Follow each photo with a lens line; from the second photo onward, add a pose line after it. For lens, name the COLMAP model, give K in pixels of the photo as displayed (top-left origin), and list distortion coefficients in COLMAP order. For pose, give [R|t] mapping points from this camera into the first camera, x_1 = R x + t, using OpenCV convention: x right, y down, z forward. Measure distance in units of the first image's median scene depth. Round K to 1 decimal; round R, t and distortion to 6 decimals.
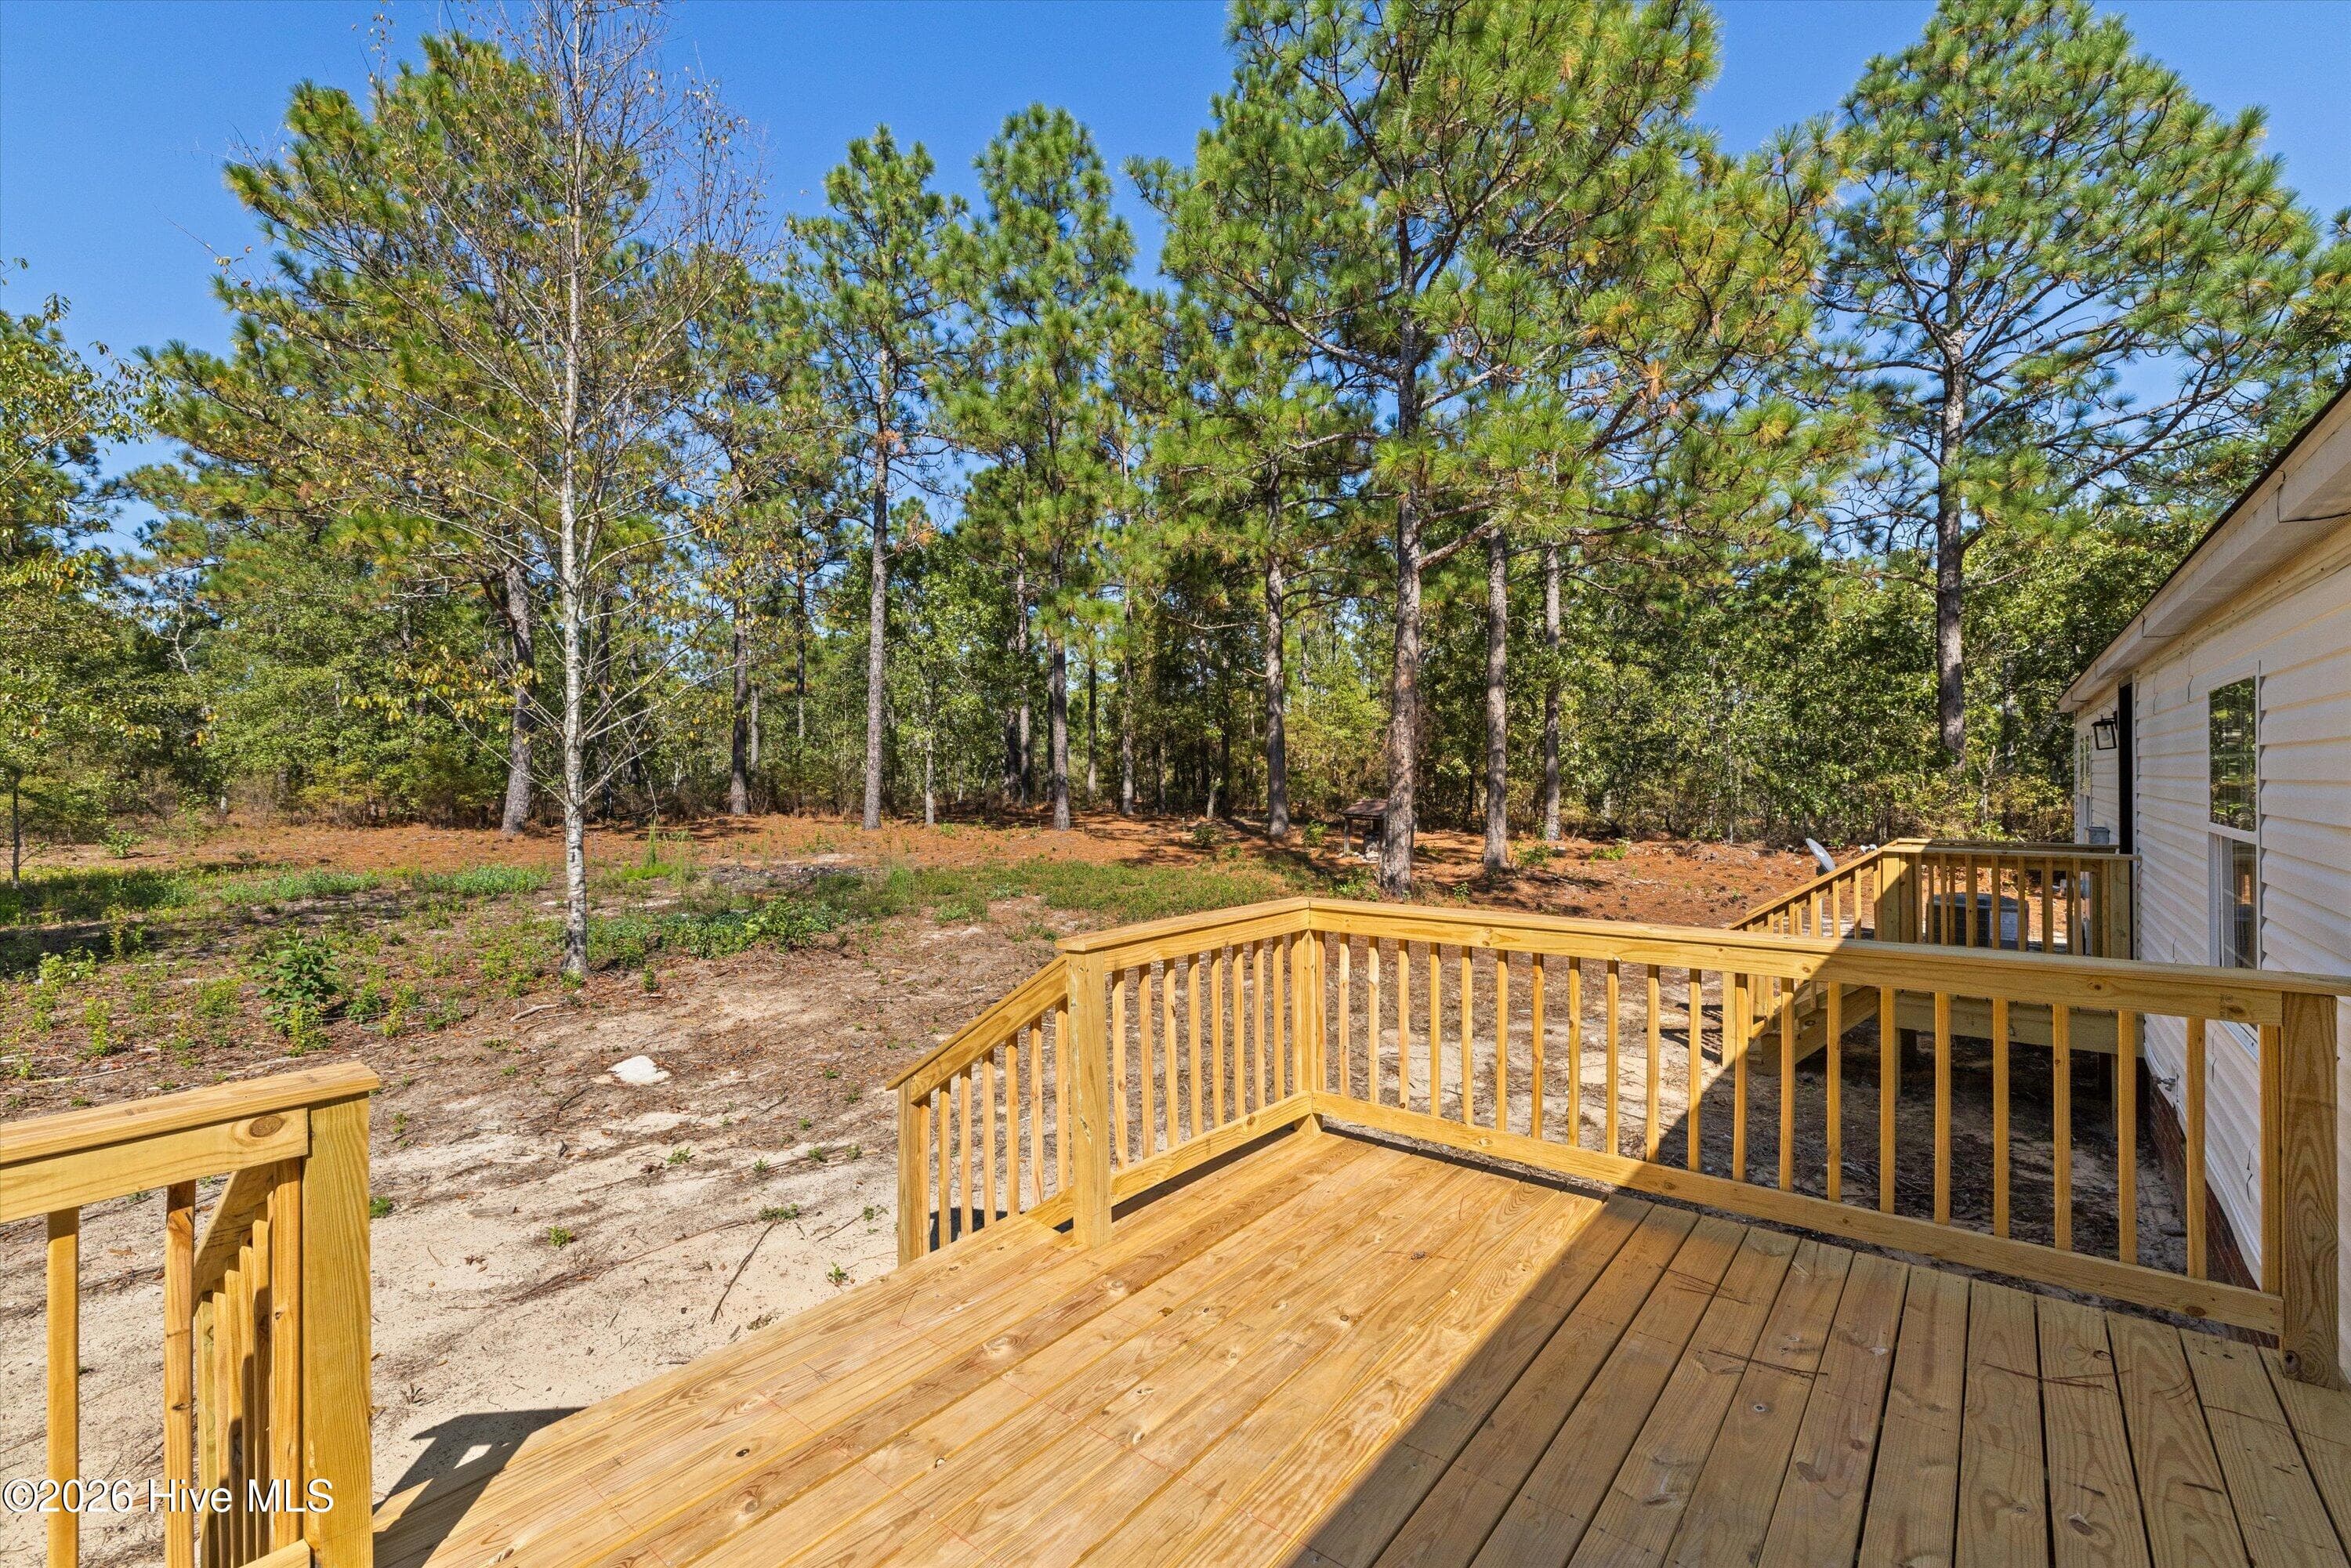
lens RADIAL K [[1038.5, 0, 1176.7], [0, 1038.5, 773.7], [0, 0, 1]] dist [0.000316, -0.000418]
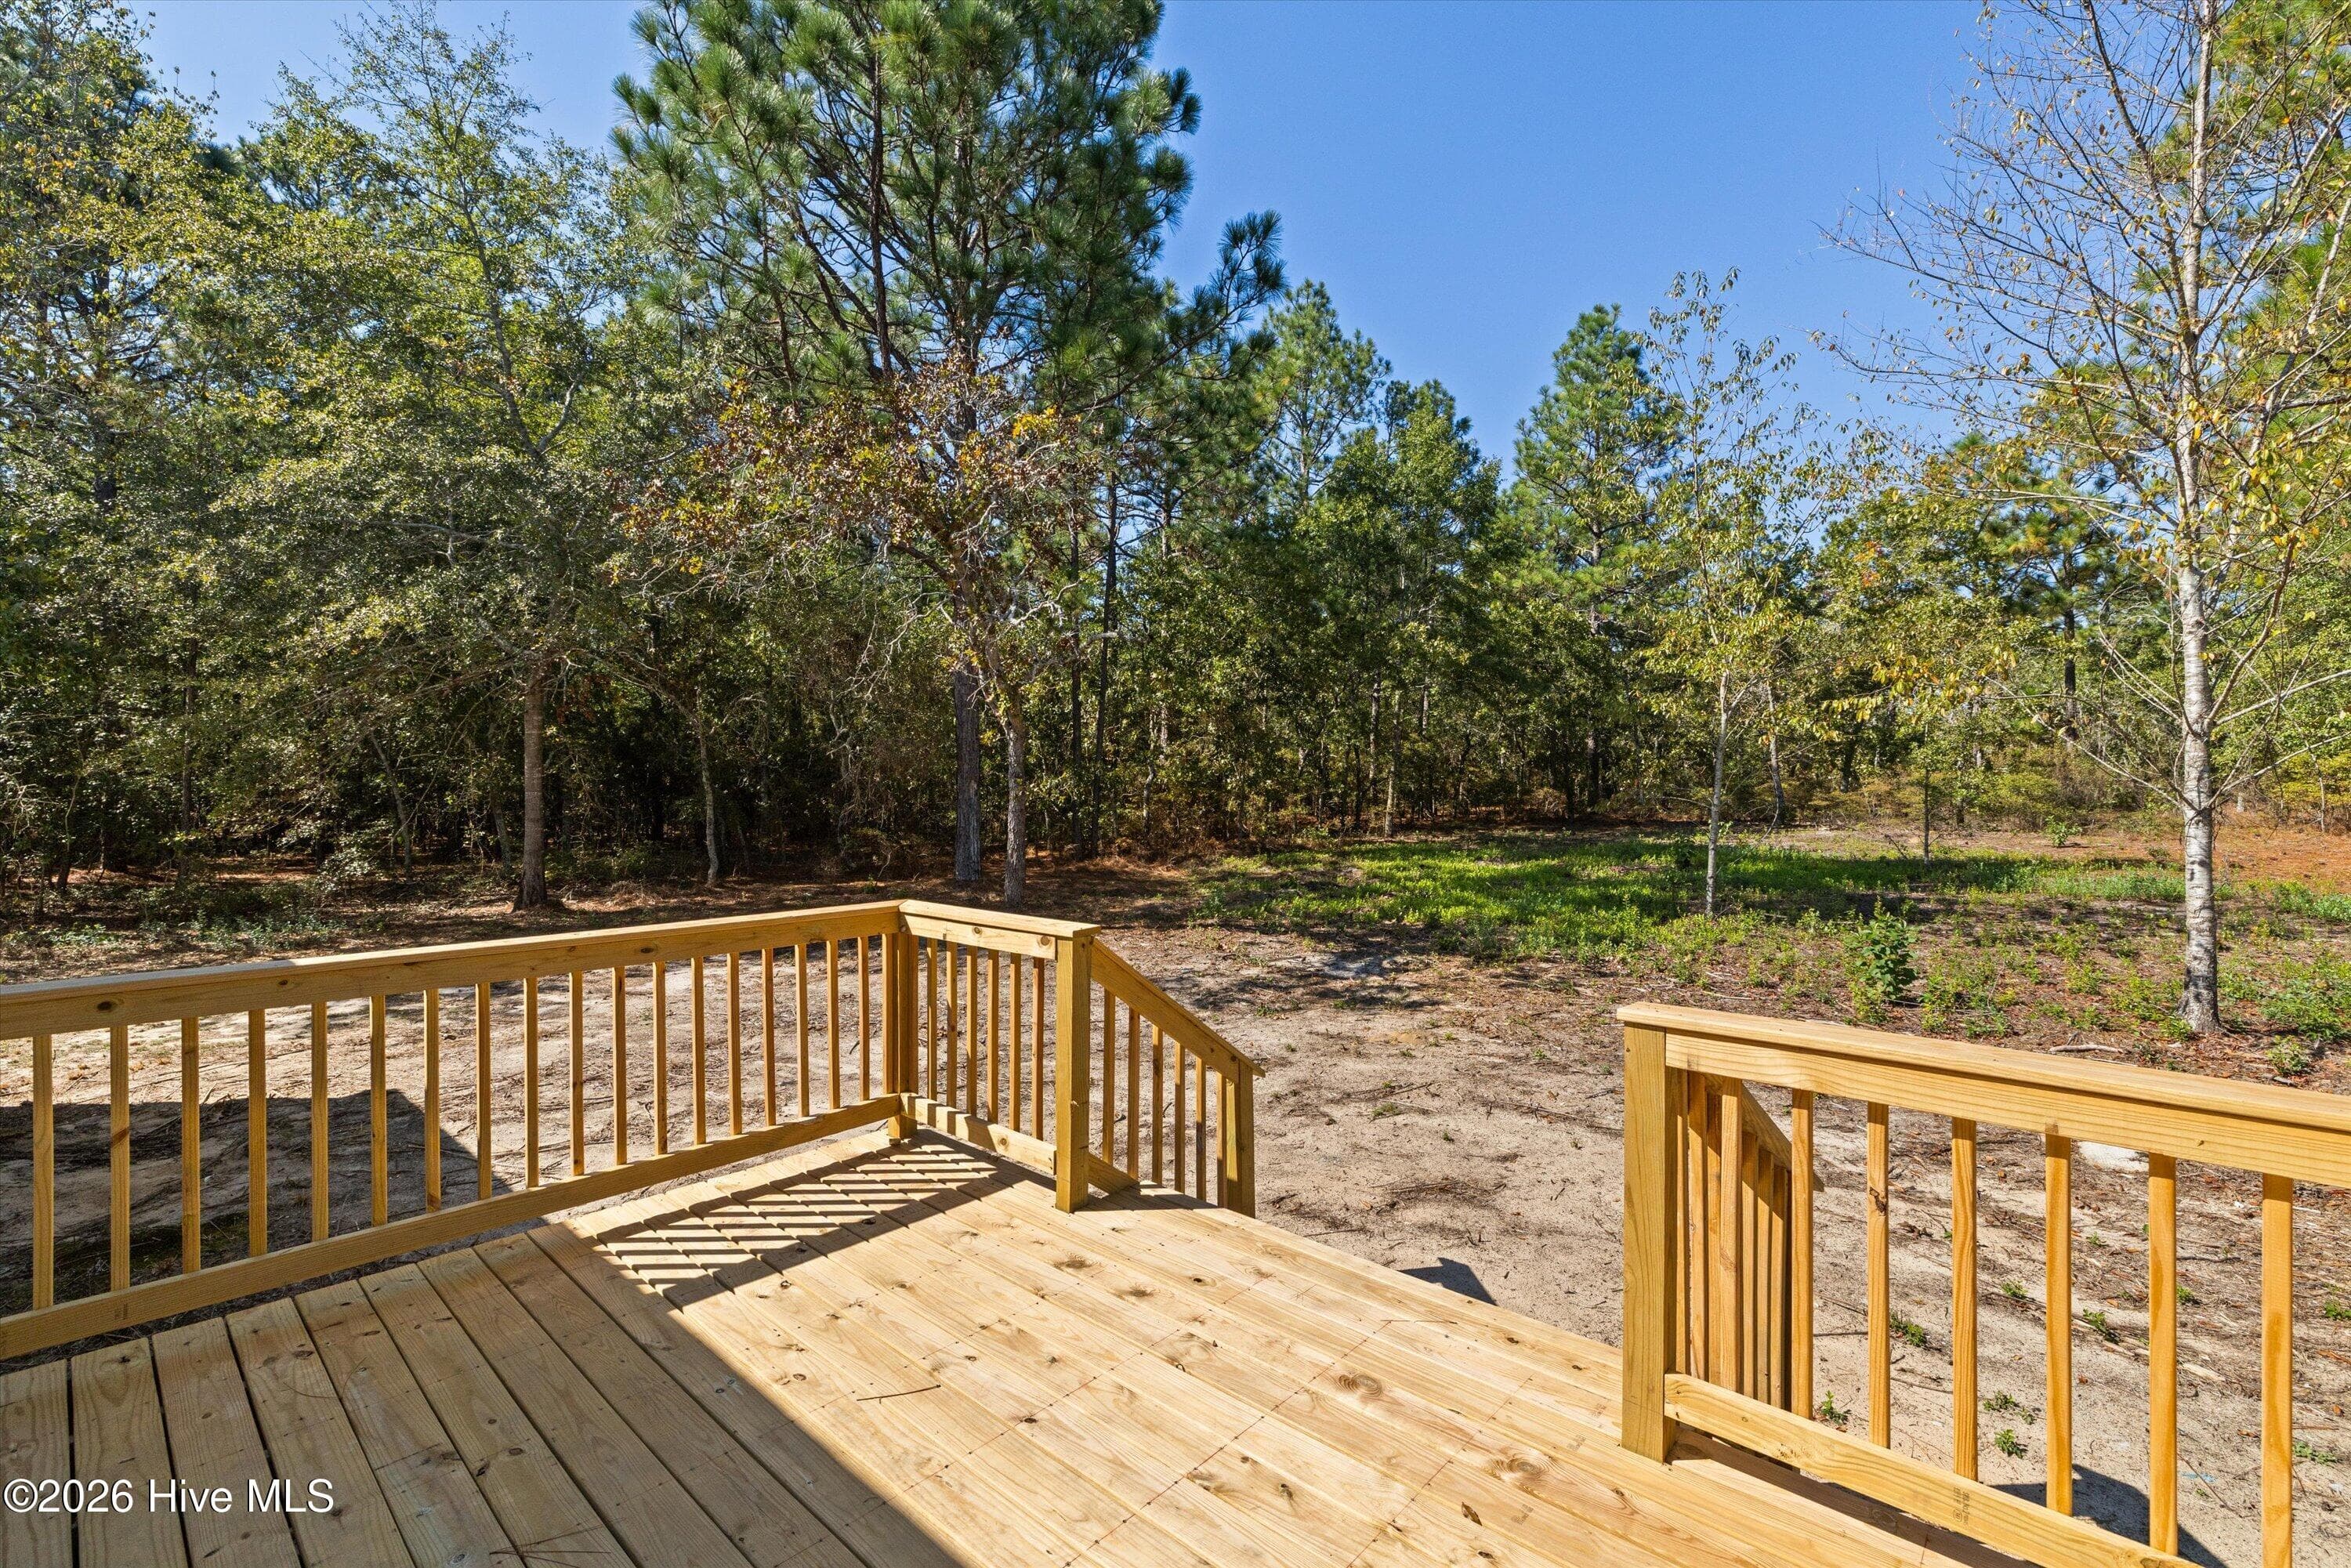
lens RADIAL K [[1038.5, 0, 1176.7], [0, 1038.5, 773.7], [0, 0, 1]] dist [0.000316, -0.000418]
pose [[-0.074665, -0.000381, -0.997209, 0.357701], [0.007053, 0.999975, -0.000910, -0.001104], [0.997184, -0.007101, -0.074661, 0.411618]]
